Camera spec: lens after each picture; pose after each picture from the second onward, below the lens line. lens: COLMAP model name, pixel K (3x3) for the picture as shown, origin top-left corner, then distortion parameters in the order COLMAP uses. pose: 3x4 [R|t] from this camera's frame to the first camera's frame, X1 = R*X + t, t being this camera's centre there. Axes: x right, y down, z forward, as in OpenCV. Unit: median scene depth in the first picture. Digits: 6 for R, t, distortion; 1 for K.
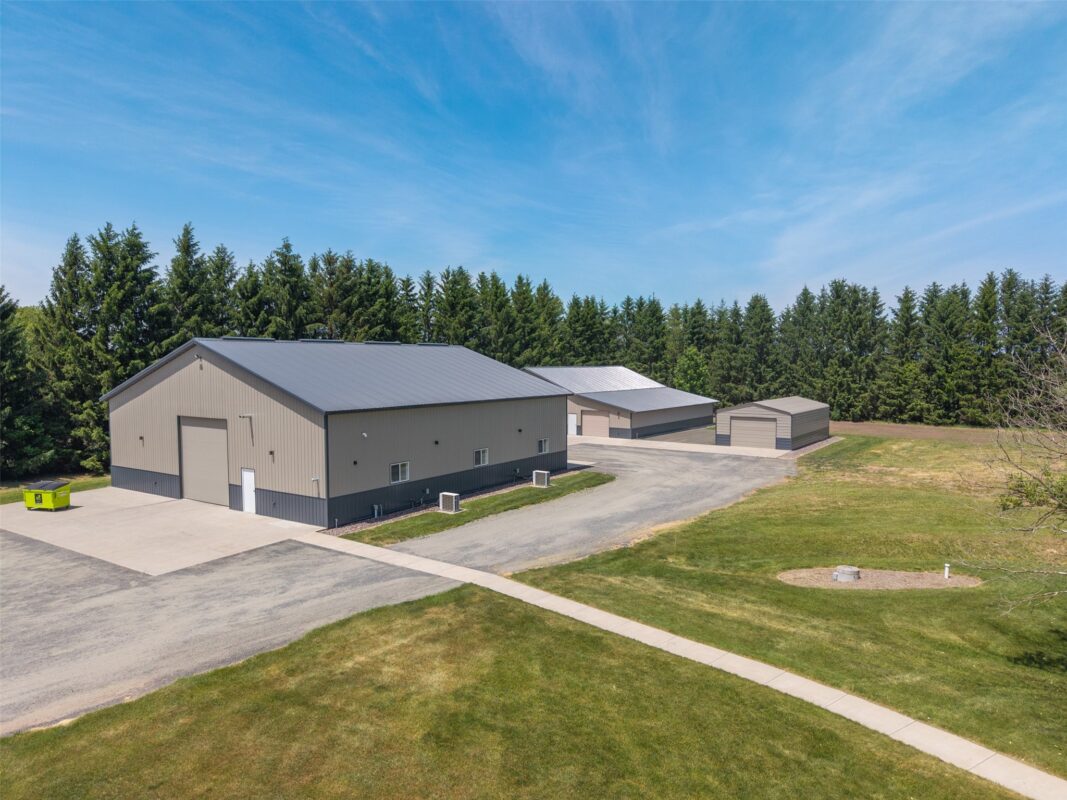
lens RADIAL K [[713.1, 0, 525.0], [0, 713.1, 401.8], [0, 0, 1]] dist [0.006181, -0.000240]
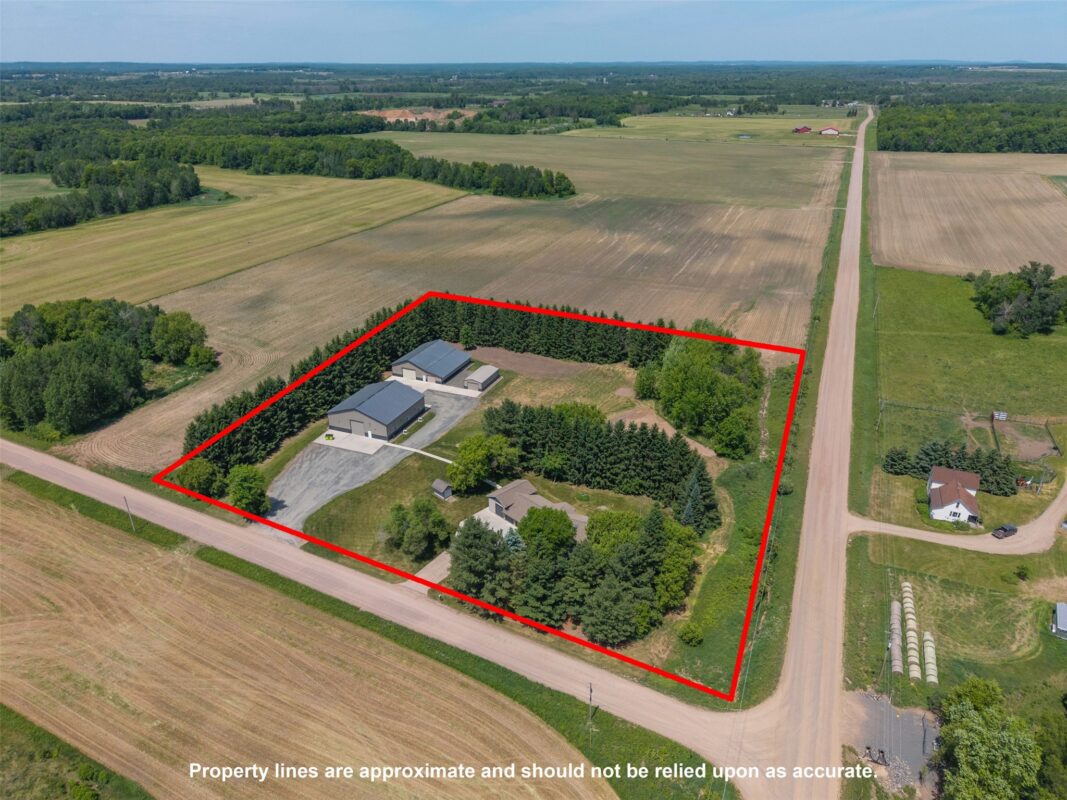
lens RADIAL K [[716.1, 0, 531.7], [0, 716.1, 403.5], [0, 0, 1]] dist [0.029957, -0.029912]
pose [[0.975534, -0.090911, 0.200171, -0.120491], [0.009166, 0.926523, 0.376127, -1.077379], [-0.219658, -0.365090, 0.904688, -2.101699]]
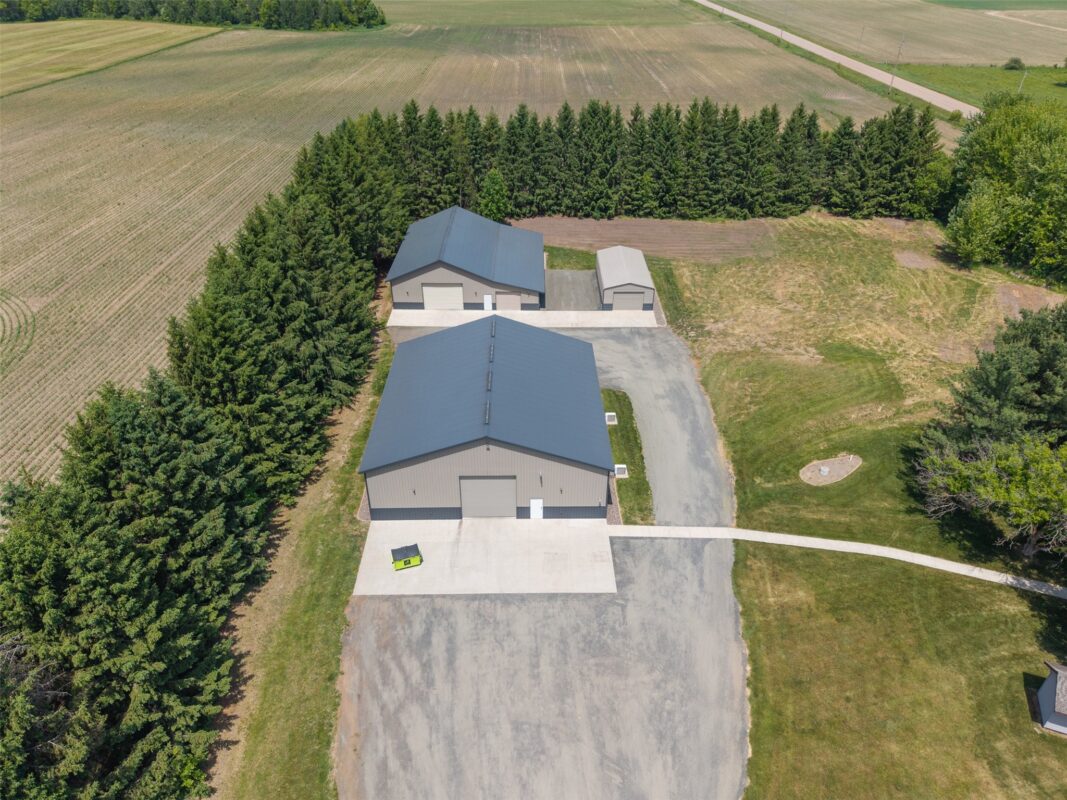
lens RADIAL K [[717.5, 0, 524.3], [0, 717.5, 404.6], [0, 0, 1]] dist [0.008237, -0.001445]
pose [[0.821033, -0.306850, 0.481402, -0.545815], [0.031953, 0.866641, 0.497908, -0.438704], [-0.569986, -0.393417, 0.721345, -0.041143]]
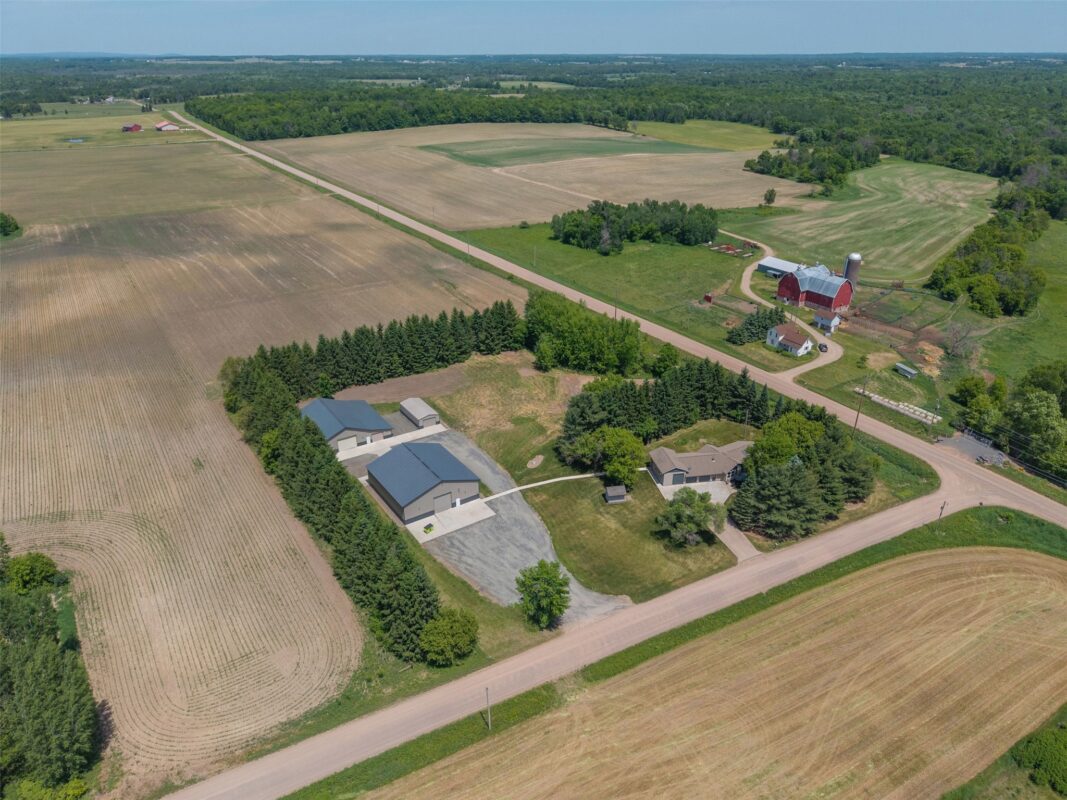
lens RADIAL K [[716.1, 0, 531.7], [0, 716.1, 403.5], [0, 0, 1]] dist [0.029957, -0.029912]
pose [[0.365329, -0.404341, 0.838477, -1.896792], [0.054849, 0.908522, 0.414221, -1.164654], [-0.929261, -0.105338, 0.354087, -0.518670]]
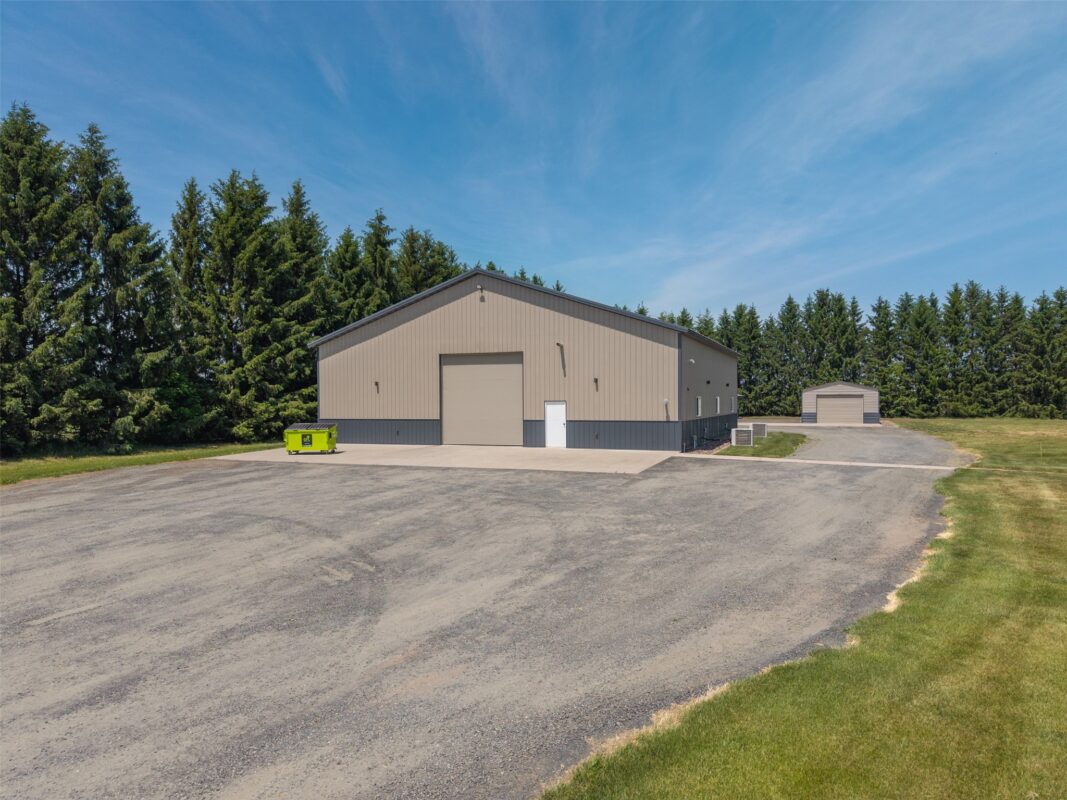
lens RADIAL K [[716.1, 0, 531.7], [0, 716.1, 403.5], [0, 0, 1]] dist [0.029957, -0.029912]
pose [[0.977514, -0.003394, 0.210841, -0.297217], [0.014583, 0.998565, -0.051535, 0.069594], [-0.210363, 0.053450, 0.976161, 0.039318]]
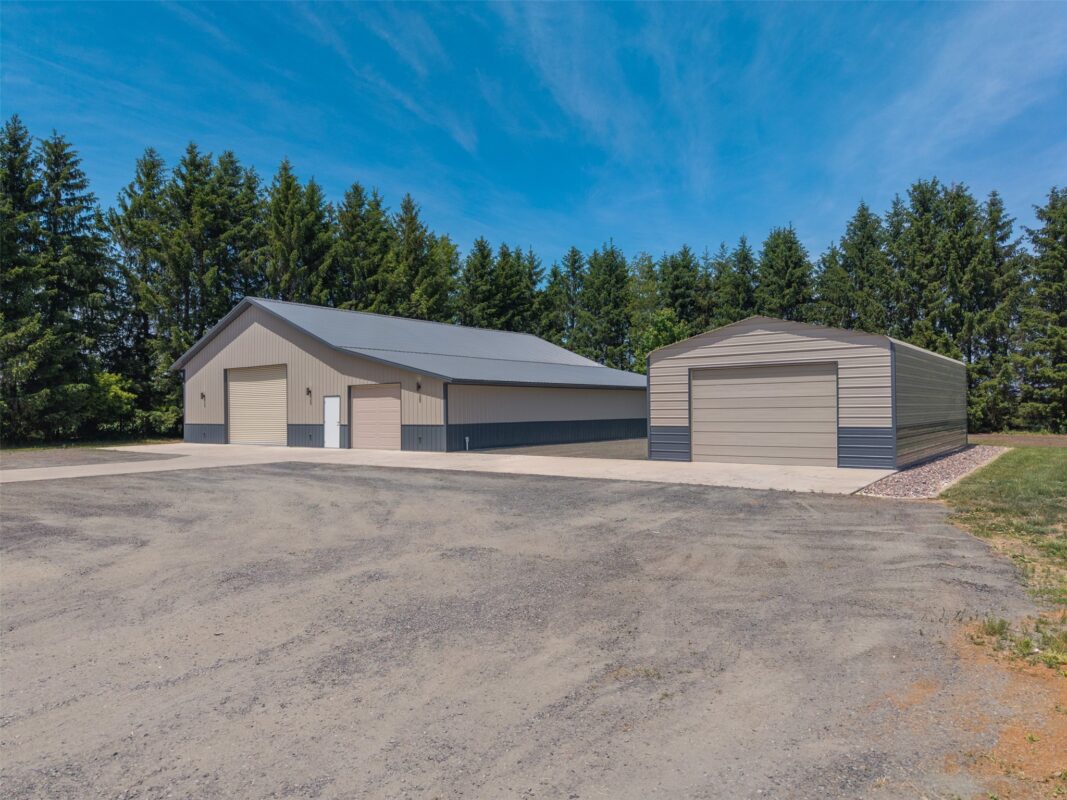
lens RADIAL K [[716.1, 0, 531.7], [0, 716.1, 403.5], [0, 0, 1]] dist [0.029957, -0.029912]
pose [[0.998676, -0.001567, -0.051409, 0.212139], [-0.001900, 0.997729, -0.067329, 0.051115], [0.051398, 0.067338, 0.996405, 0.571185]]
